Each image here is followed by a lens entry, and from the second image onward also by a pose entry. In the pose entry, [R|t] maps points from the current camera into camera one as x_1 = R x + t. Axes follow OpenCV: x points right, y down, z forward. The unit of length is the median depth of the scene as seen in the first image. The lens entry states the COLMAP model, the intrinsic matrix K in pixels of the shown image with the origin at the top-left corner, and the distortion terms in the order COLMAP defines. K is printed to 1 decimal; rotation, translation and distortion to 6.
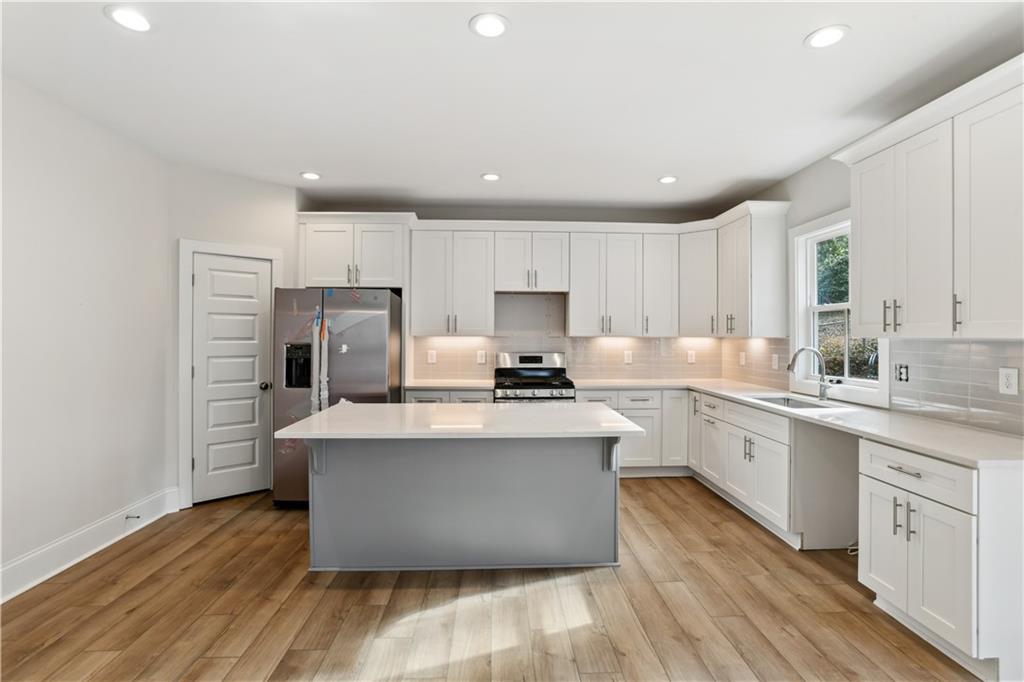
lens RADIAL K [[492.0, 0, 518.2], [0, 492.0, 336.6], [0, 0, 1]] dist [-0.047014, 0.022144]
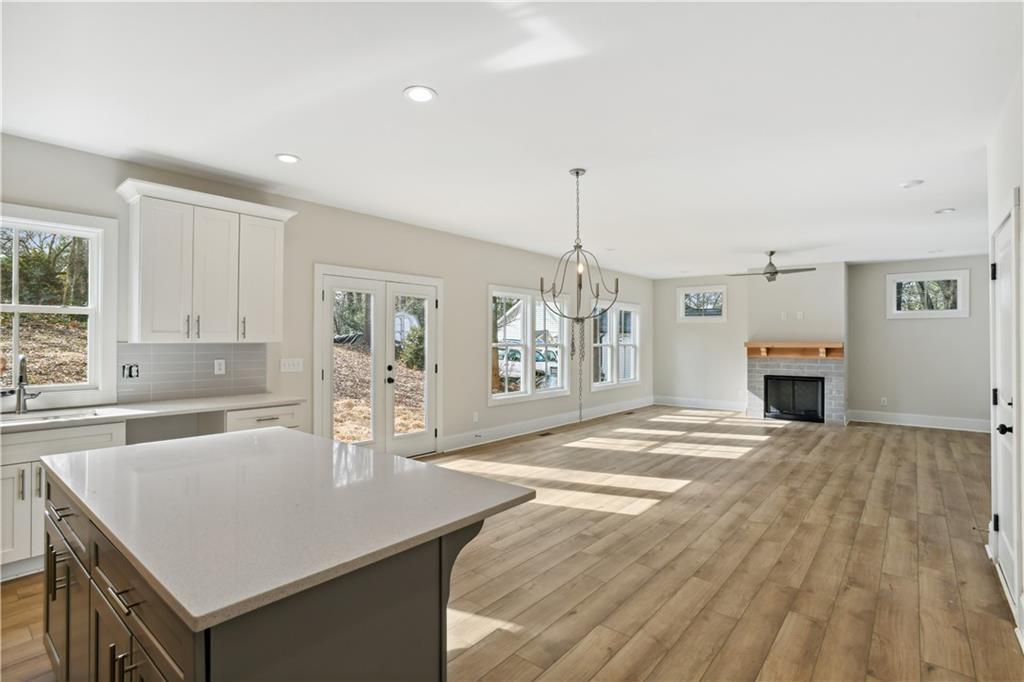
lens RADIAL K [[501.7, 0, 515.3], [0, 501.7, 337.5], [0, 0, 1]] dist [-0.060778, 0.027763]
pose [[-0.745695, -0.000400, 0.666287, -0.573529], [-0.002490, 0.999995, -0.002186, -0.008036], [-0.666283, -0.003290, -0.745692, 0.936573]]
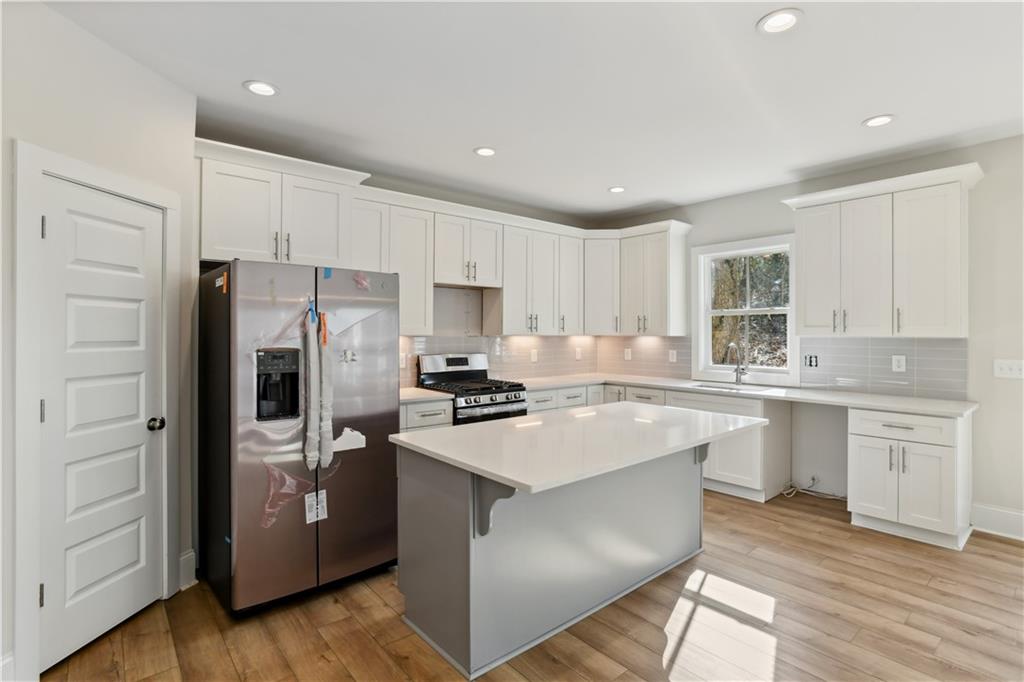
lens RADIAL K [[498.0, 0, 517.6], [0, 498.0, 327.2], [0, 0, 1]] dist [-0.050674, 0.023798]
pose [[0.787862, 0.005617, 0.615826, -0.570971], [0.001187, 0.999943, -0.010638, -0.007528], [-0.615851, 0.009112, 0.787810, 0.287838]]
